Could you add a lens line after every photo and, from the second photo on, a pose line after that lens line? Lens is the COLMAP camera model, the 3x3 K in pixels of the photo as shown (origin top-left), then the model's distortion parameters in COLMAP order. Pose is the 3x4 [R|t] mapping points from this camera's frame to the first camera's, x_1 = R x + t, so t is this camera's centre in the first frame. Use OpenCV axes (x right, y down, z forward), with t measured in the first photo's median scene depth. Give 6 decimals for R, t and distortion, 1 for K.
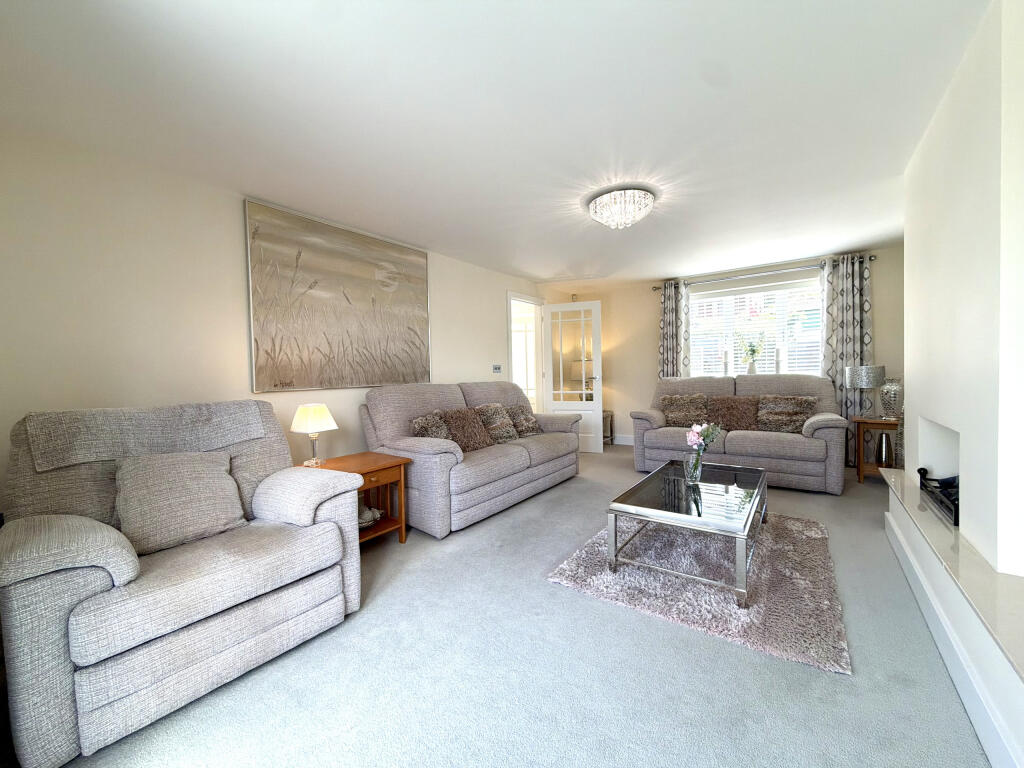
lens RADIAL K [[410.7, 0, 506.8], [0, 410.7, 384.8], [0, 0, 1]] dist [-0.001266, -0.000043]
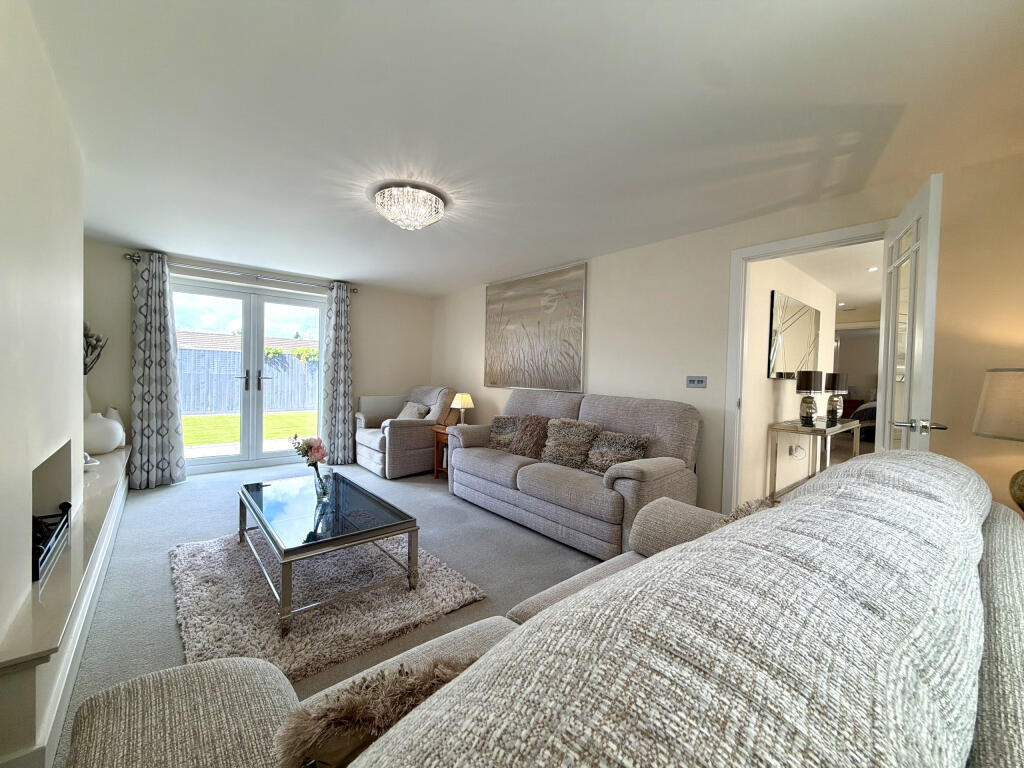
lens RADIAL K [[410.7, 0, 507.4], [0, 410.7, 381.5], [0, 0, 1]] dist [-0.001266, -0.000043]
pose [[-0.228147, 0.033080, -0.973064, 0.955702], [-0.049973, 0.997707, 0.045635, -0.076678], [0.972343, 0.059038, -0.225971, 1.205726]]
